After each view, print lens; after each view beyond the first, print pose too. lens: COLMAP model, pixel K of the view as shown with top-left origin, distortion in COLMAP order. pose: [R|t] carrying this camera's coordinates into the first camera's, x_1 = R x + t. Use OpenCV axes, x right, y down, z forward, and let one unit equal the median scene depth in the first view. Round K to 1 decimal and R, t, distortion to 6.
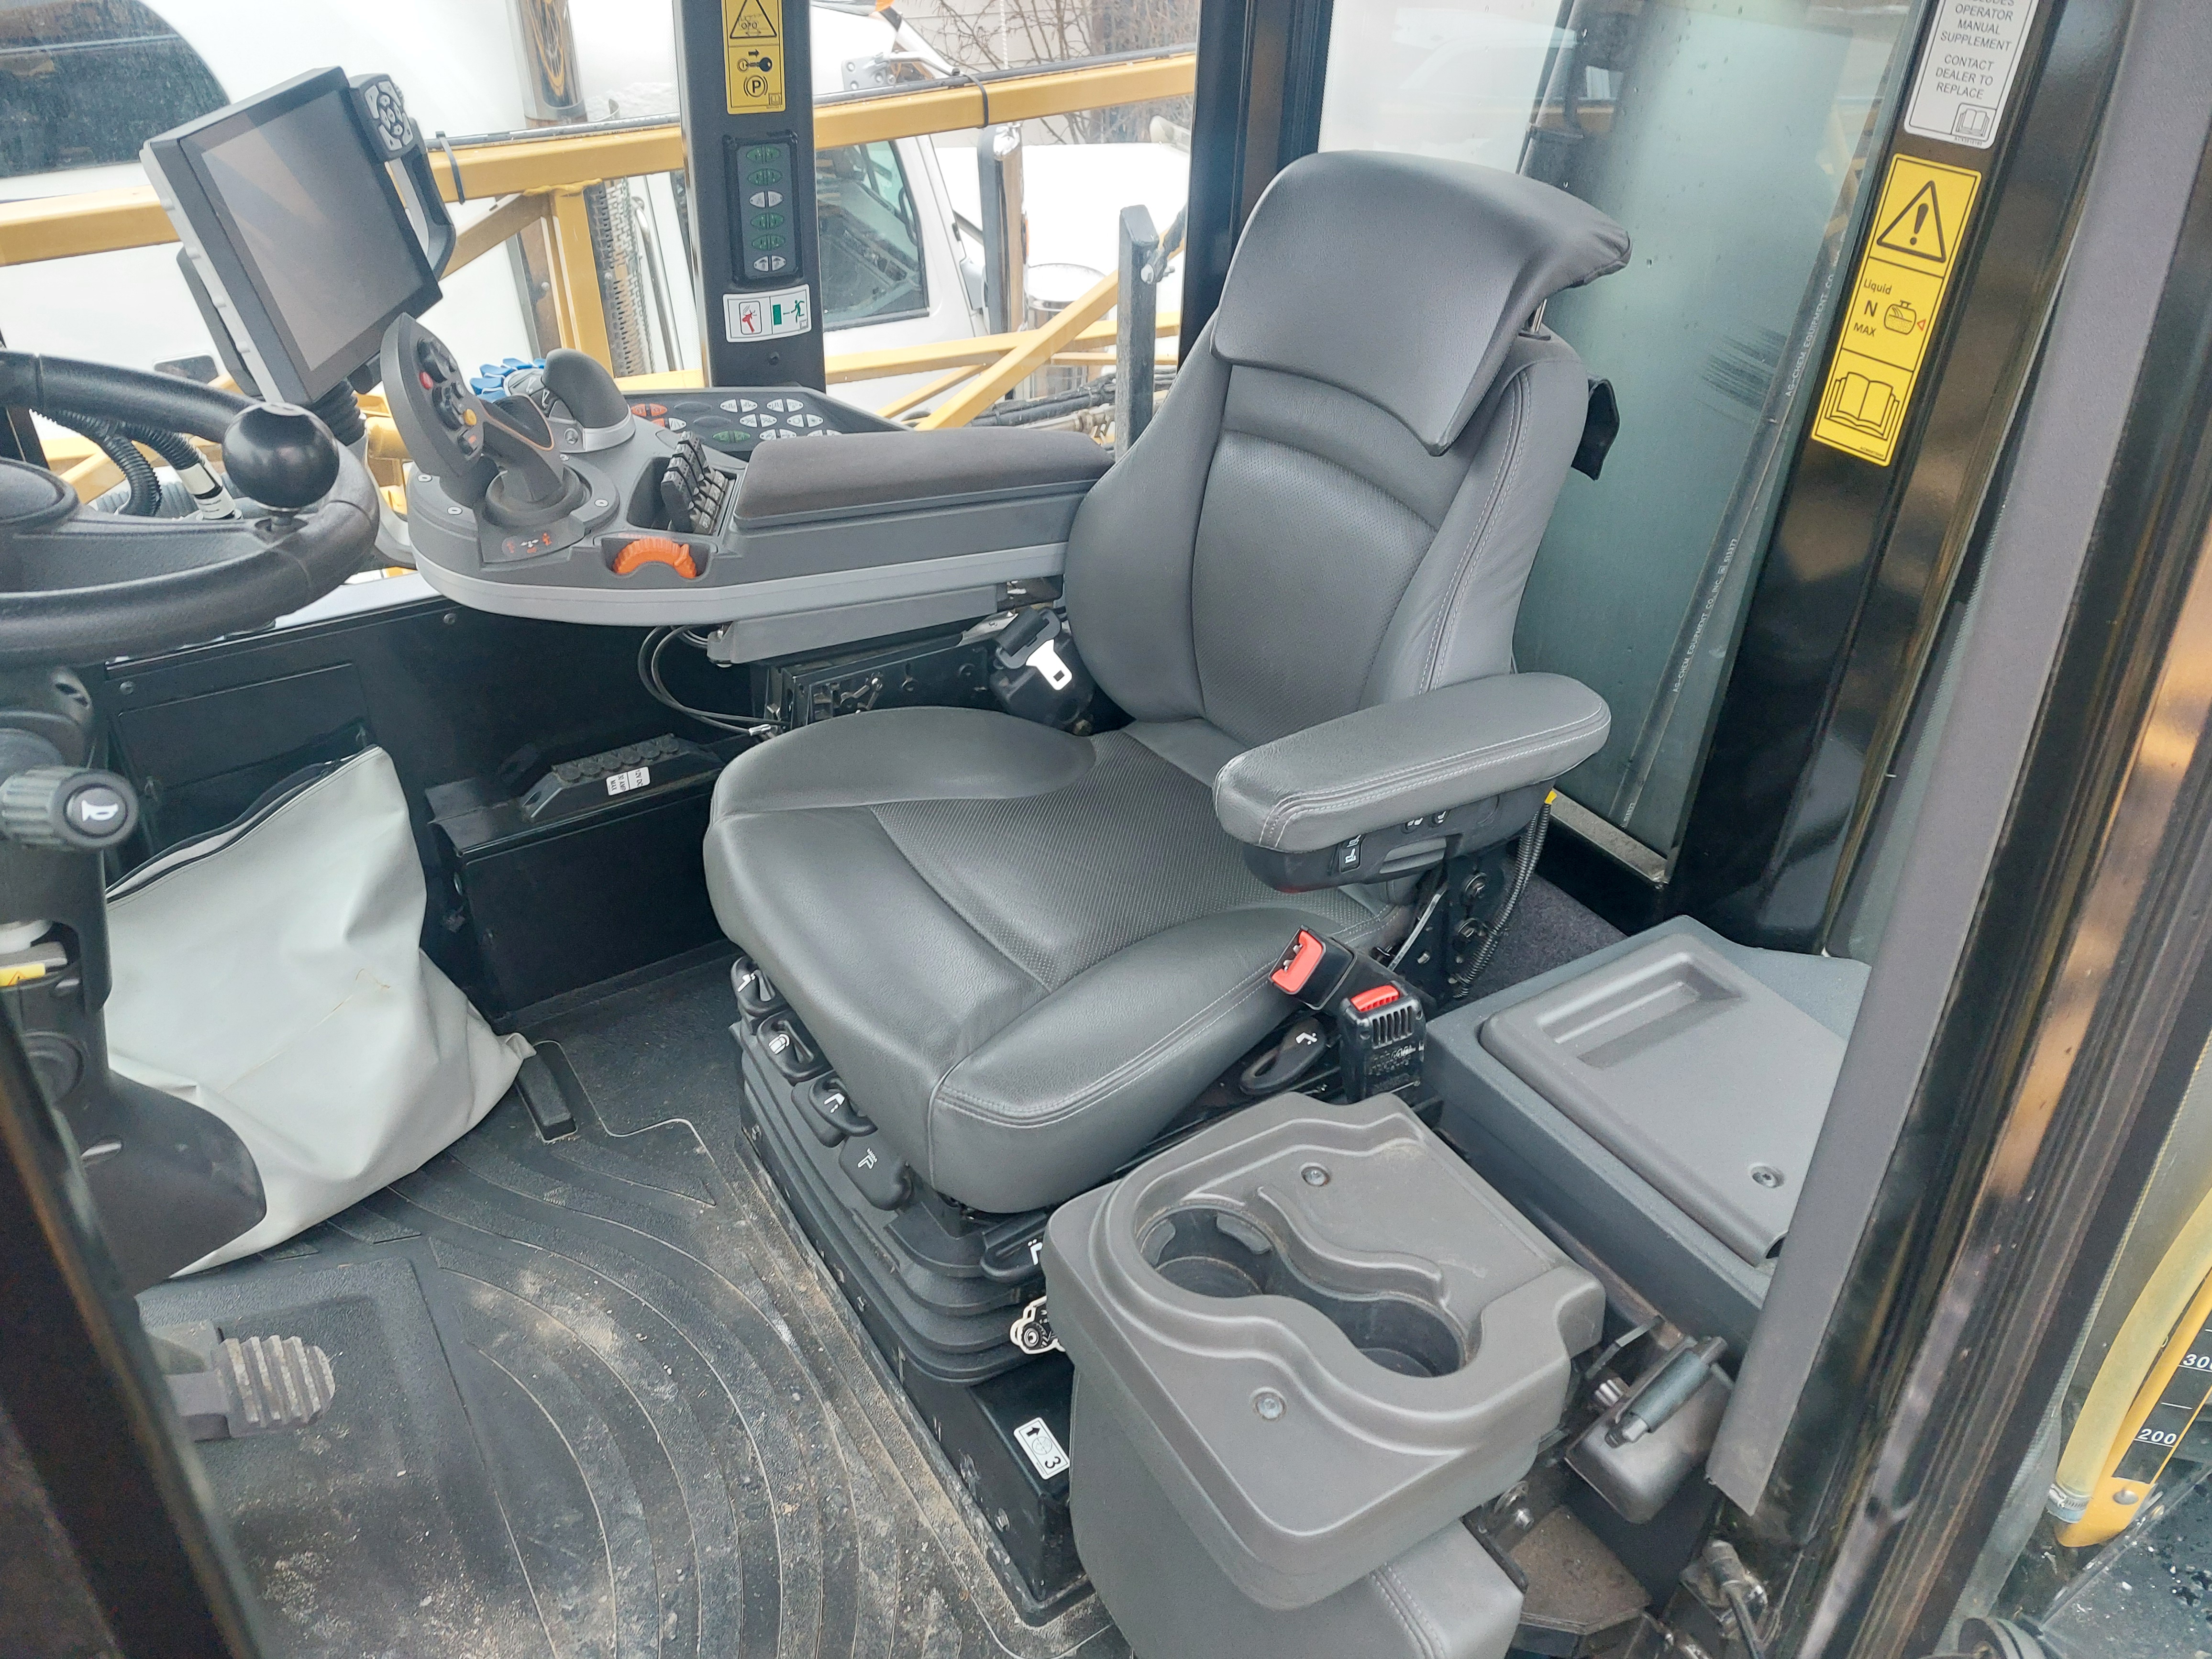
lens RADIAL K [[1576.2, 0, 1120.9], [0, 1576.2, 848.8], [0, 0, 1]] dist [0.090220, -0.113405]
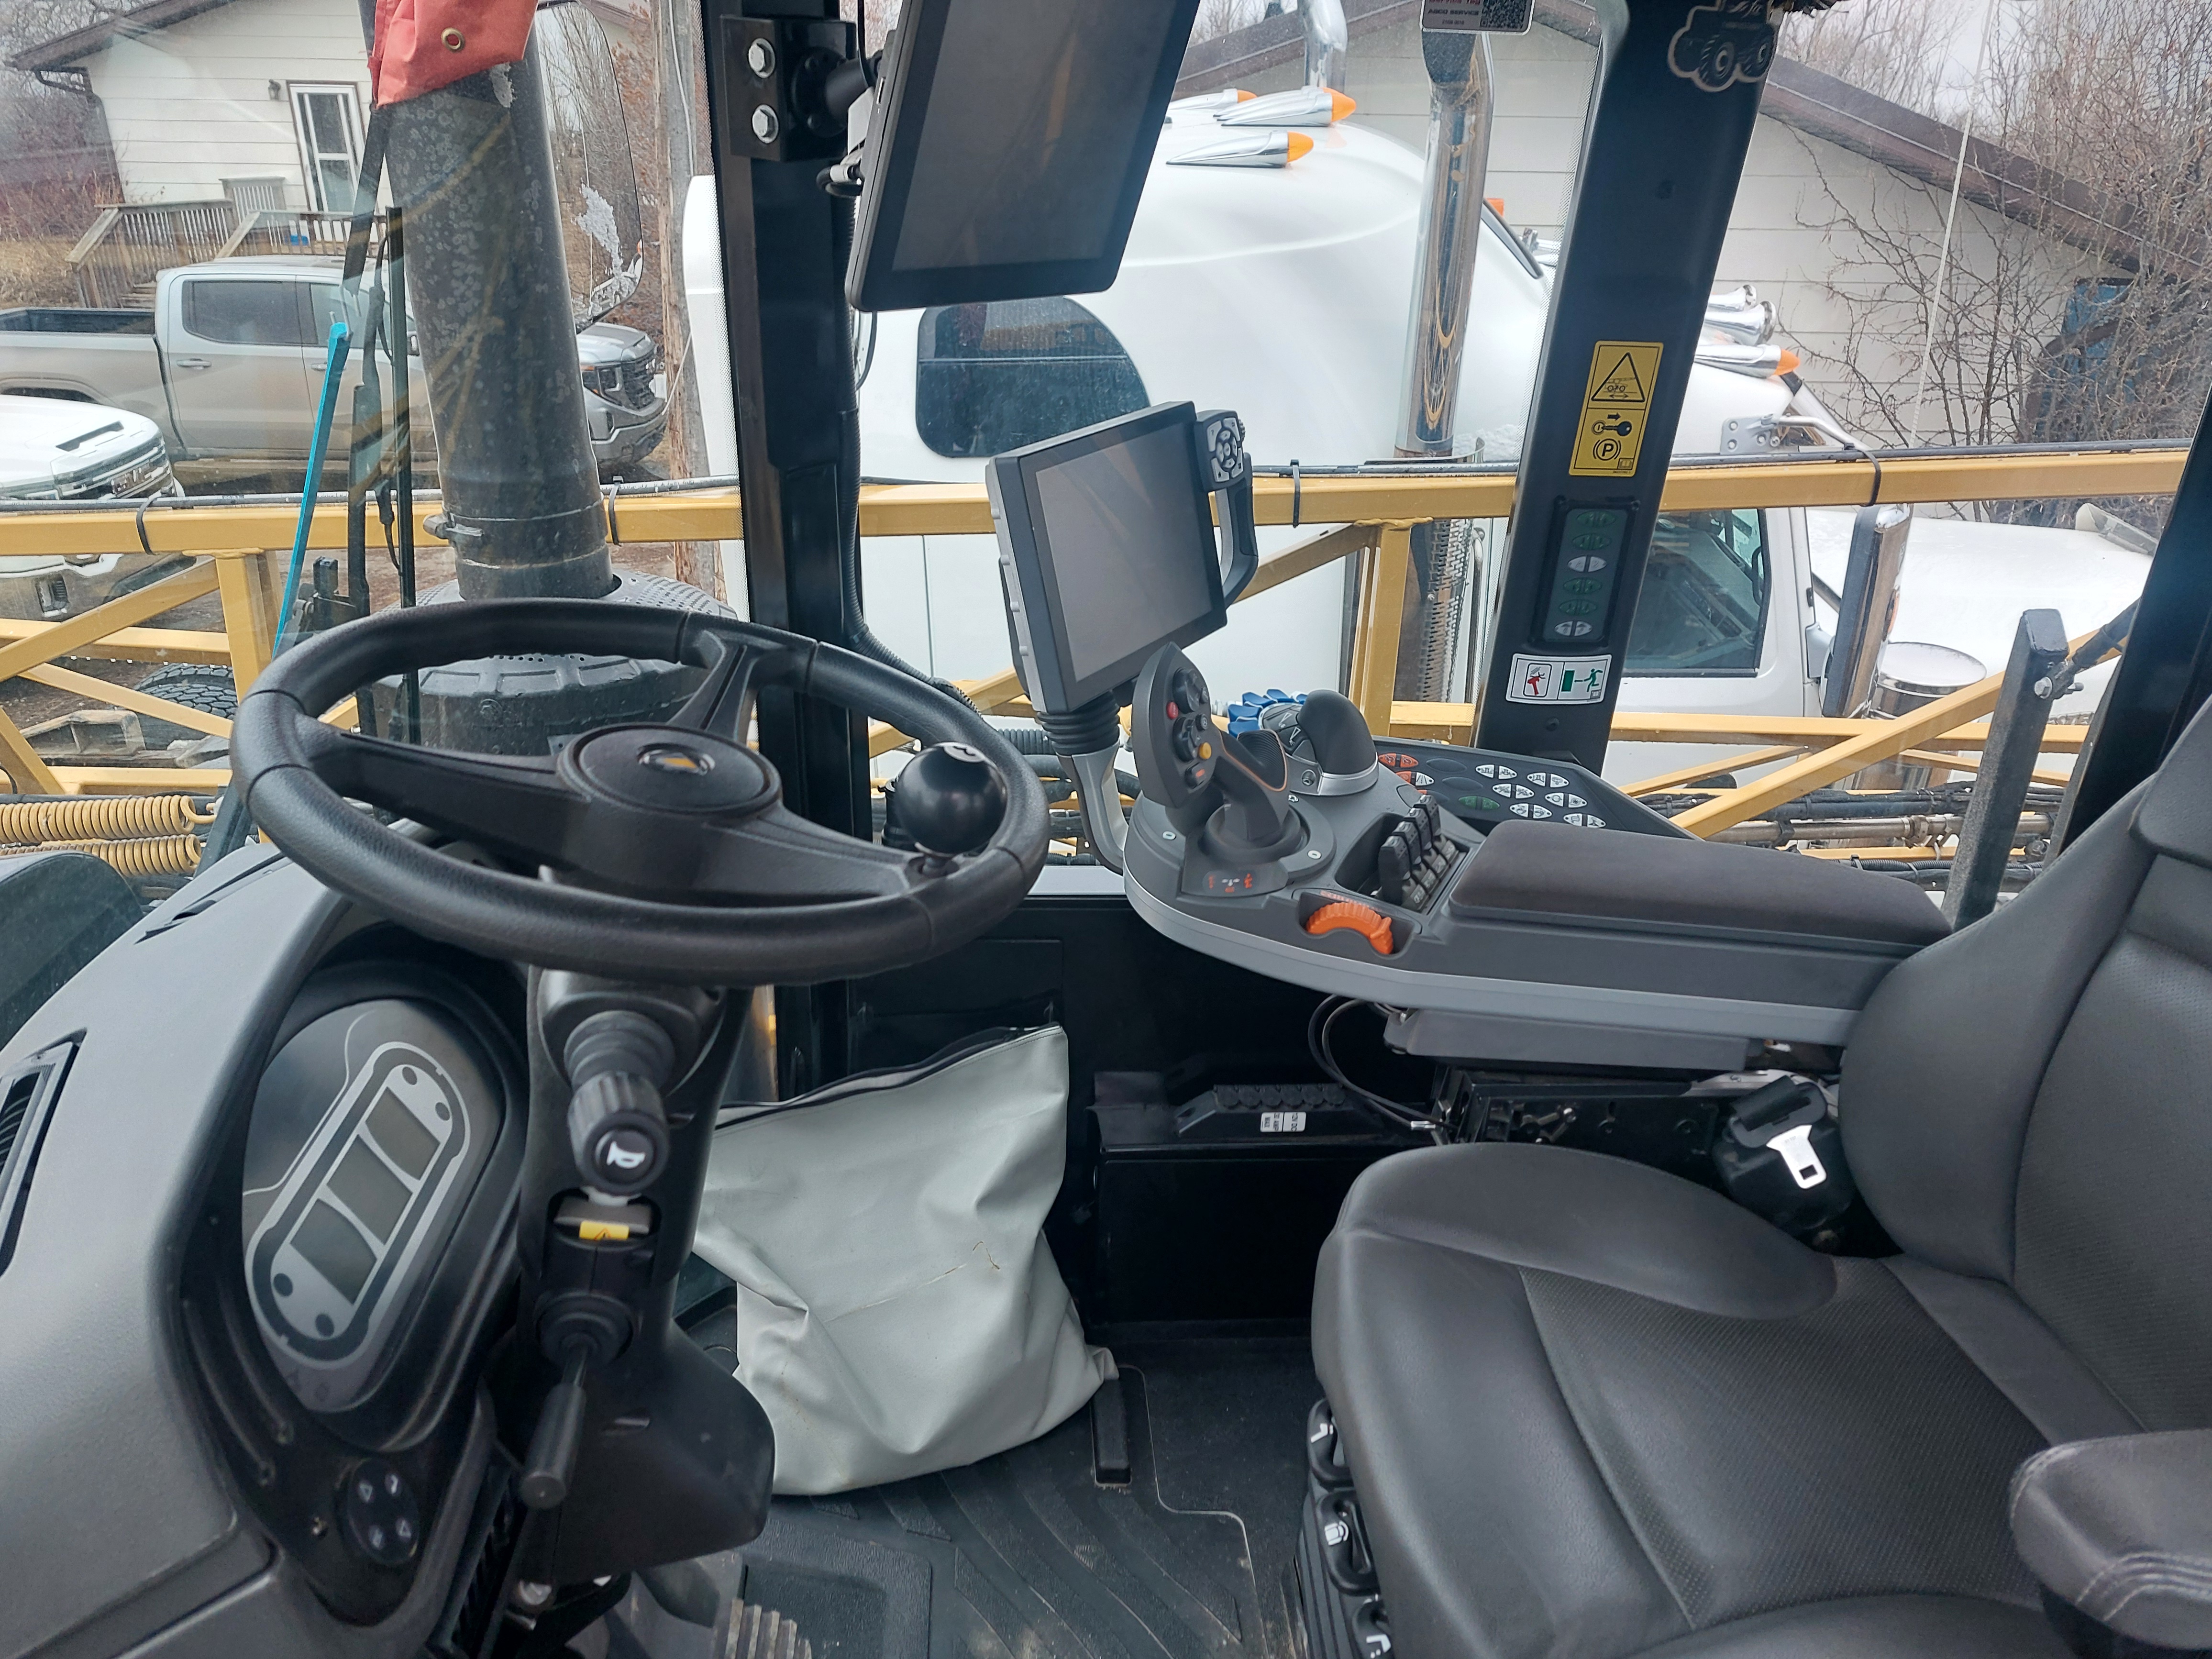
lens RADIAL K [[1576.2, 0, 1120.9], [0, 1576.2, 848.8], [0, 0, 1]] dist [0.090220, -0.113405]
pose [[0.869811, 0.205405, -0.448595, -0.012657], [-0.283050, 0.952460, -0.112709, -0.074154], [0.404117, 0.225010, 0.886600, 0.124869]]
